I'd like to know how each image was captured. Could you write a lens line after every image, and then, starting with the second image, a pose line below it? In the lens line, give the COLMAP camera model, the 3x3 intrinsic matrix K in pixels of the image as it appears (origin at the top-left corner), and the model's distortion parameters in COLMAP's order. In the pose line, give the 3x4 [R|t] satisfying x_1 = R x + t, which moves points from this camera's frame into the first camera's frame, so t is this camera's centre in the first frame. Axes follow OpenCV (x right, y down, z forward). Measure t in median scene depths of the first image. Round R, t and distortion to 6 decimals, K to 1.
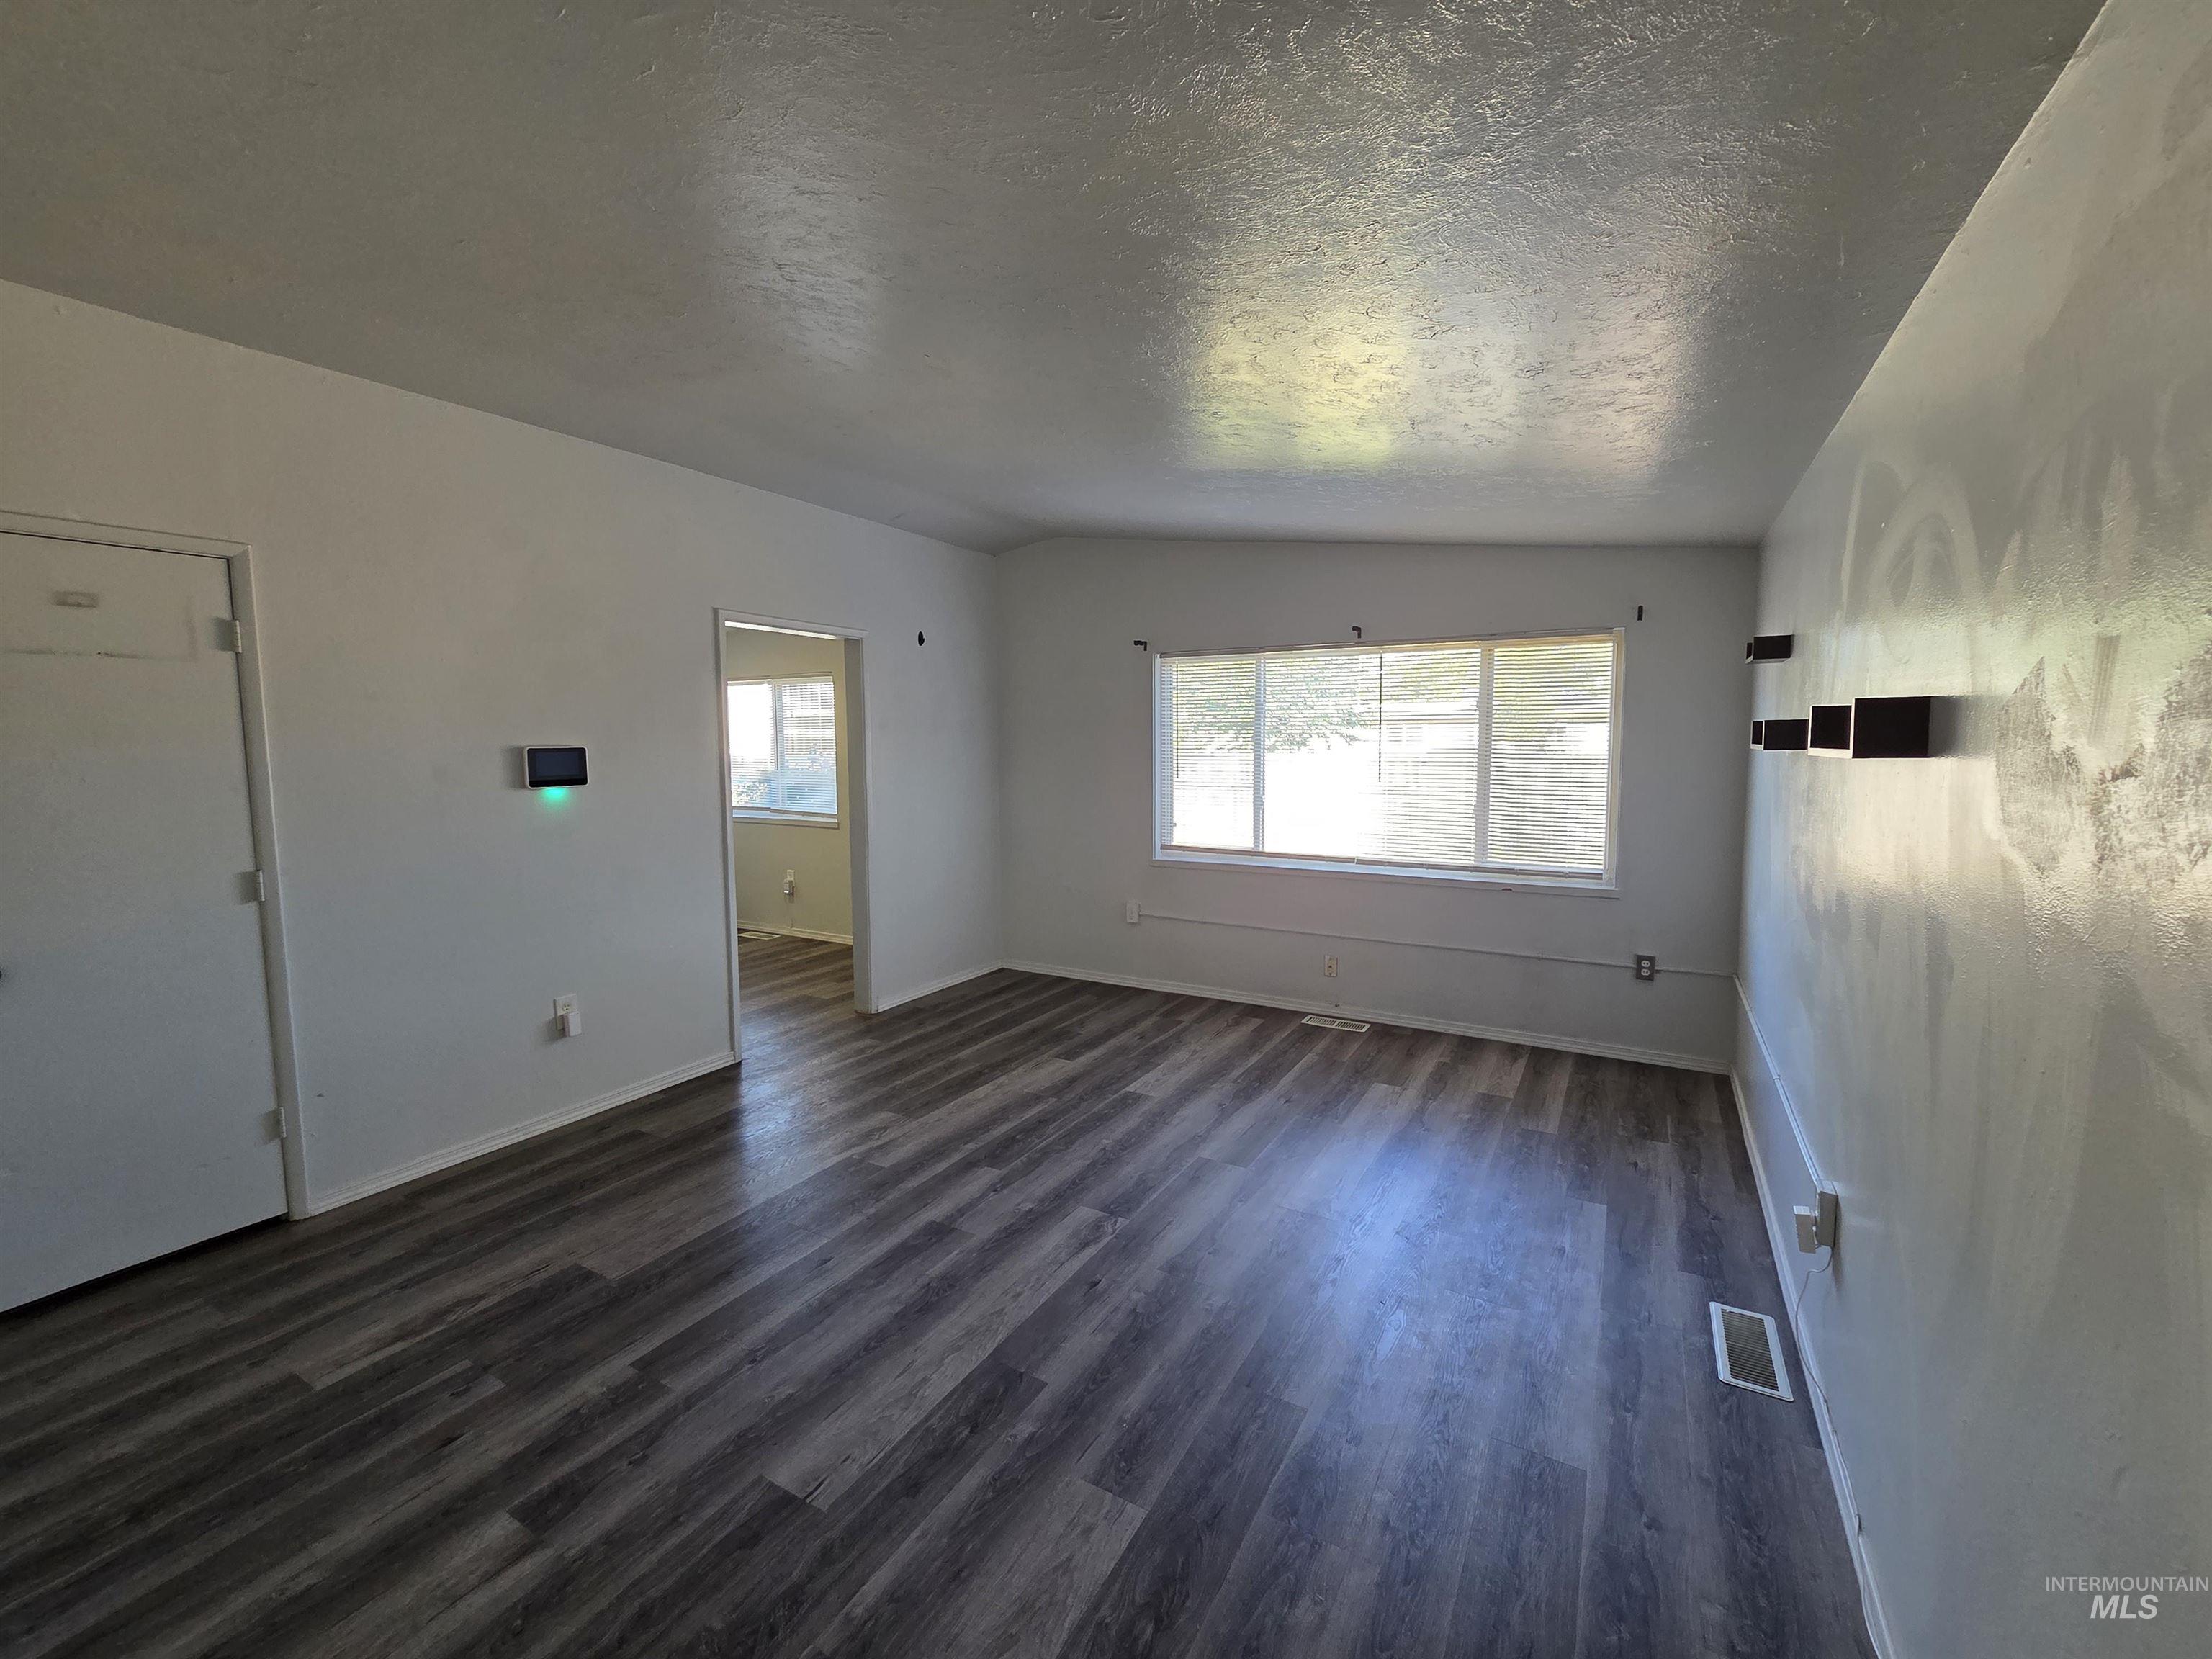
lens RADIAL K [[898.3, 0, 1123.8], [0, 898.3, 821.4], [0, 0, 1]] dist [0.003531, 0.000160]
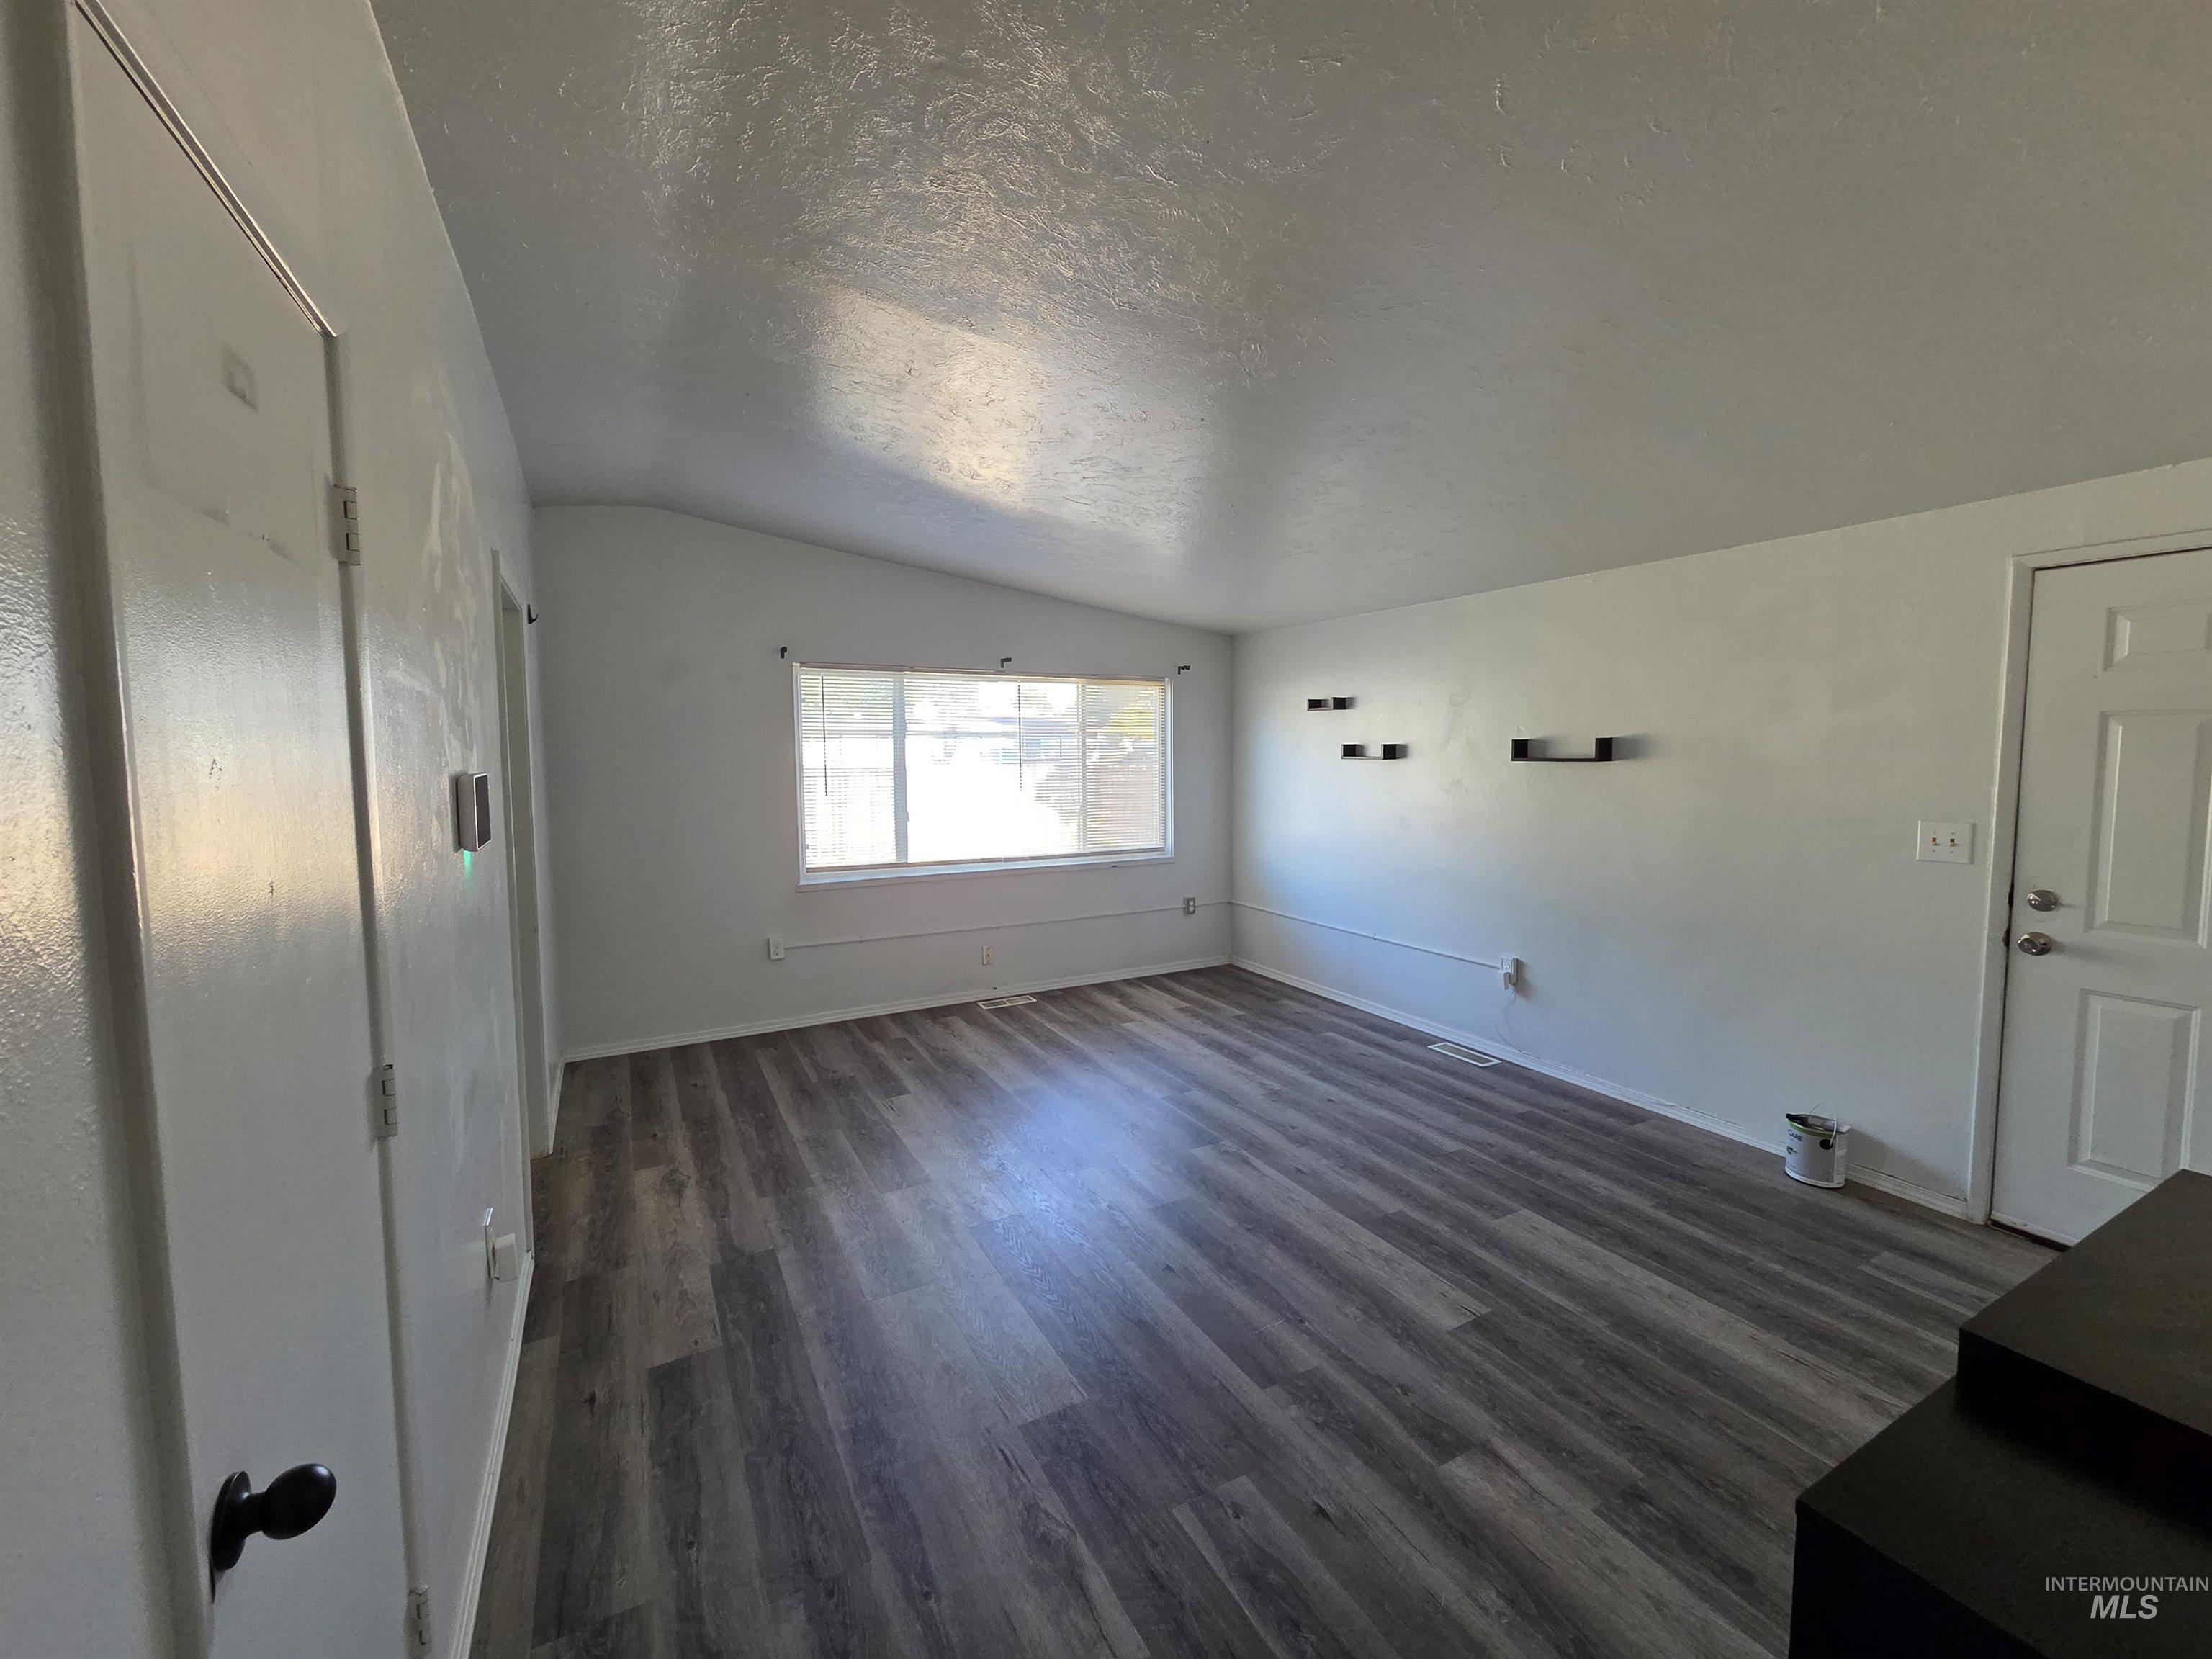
lens RADIAL K [[898.3, 0, 1116.3], [0, 898.3, 824.5], [0, 0, 1]] dist [0.003531, 0.000160]
pose [[0.522636, -0.069808, 0.849693, -0.720298], [0.080287, 0.996243, 0.032465, -0.029888], [-0.848767, 0.051252, 0.526277, 0.295013]]
